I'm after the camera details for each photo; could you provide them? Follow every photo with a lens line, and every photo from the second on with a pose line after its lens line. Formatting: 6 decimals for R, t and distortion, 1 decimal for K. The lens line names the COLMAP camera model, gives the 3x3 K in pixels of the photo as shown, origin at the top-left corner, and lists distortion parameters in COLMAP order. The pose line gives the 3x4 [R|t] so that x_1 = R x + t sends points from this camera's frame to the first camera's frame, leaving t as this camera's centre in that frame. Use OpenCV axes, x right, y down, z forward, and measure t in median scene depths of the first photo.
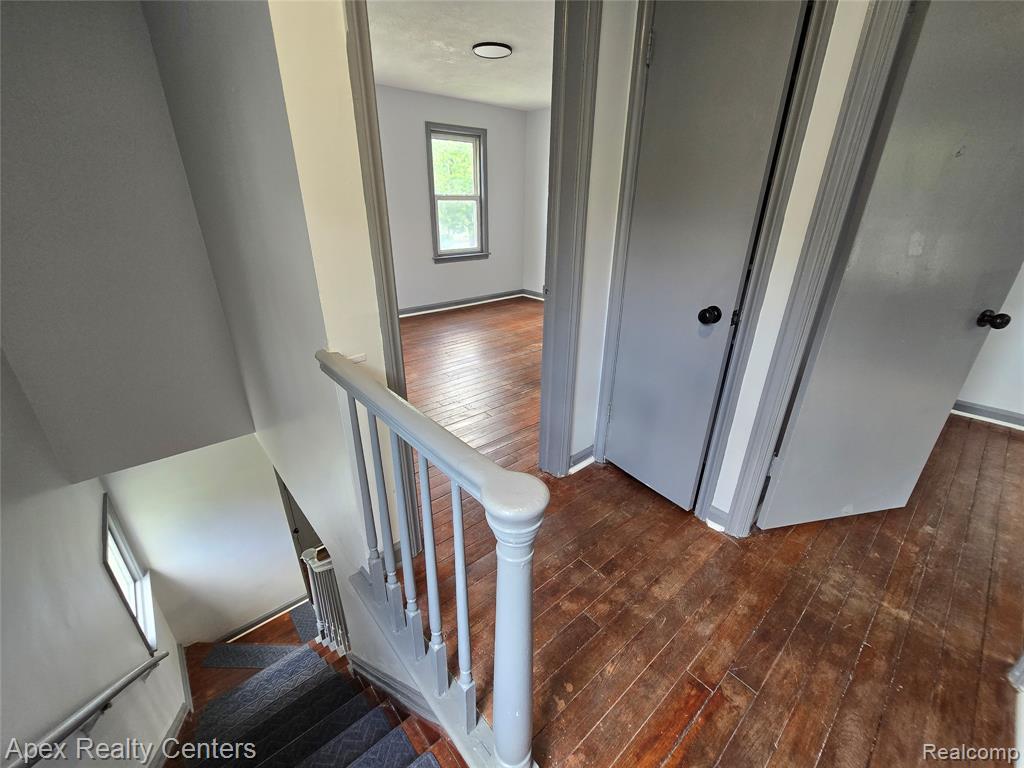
lens RADIAL K [[419.4, 0, 512.0], [0, 419.4, 385.3], [0, 0, 1]] dist [-0.003664, -0.000189]
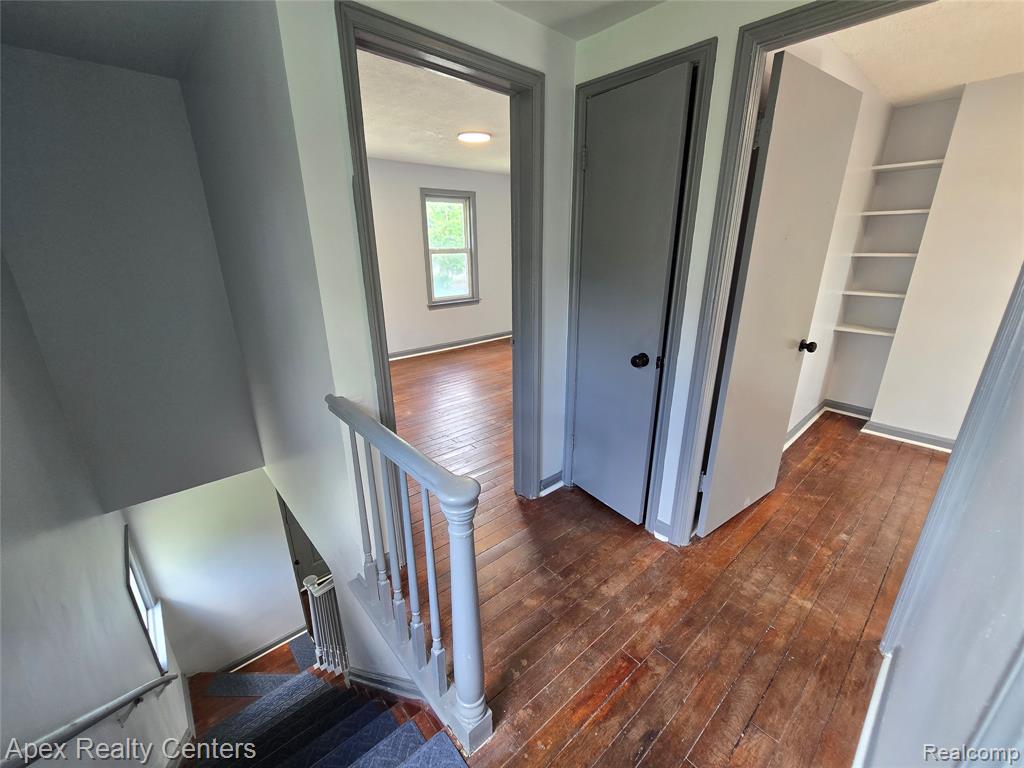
lens RADIAL K [[419.4, 0, 512.0], [0, 419.4, 385.3], [0, 0, 1]] dist [-0.003664, -0.000189]
pose [[0.999843, -0.017692, 0.001287, 0.074870], [0.017737, 0.996218, -0.085061, 0.005570], [0.000223, 0.085070, 0.996375, -0.202594]]
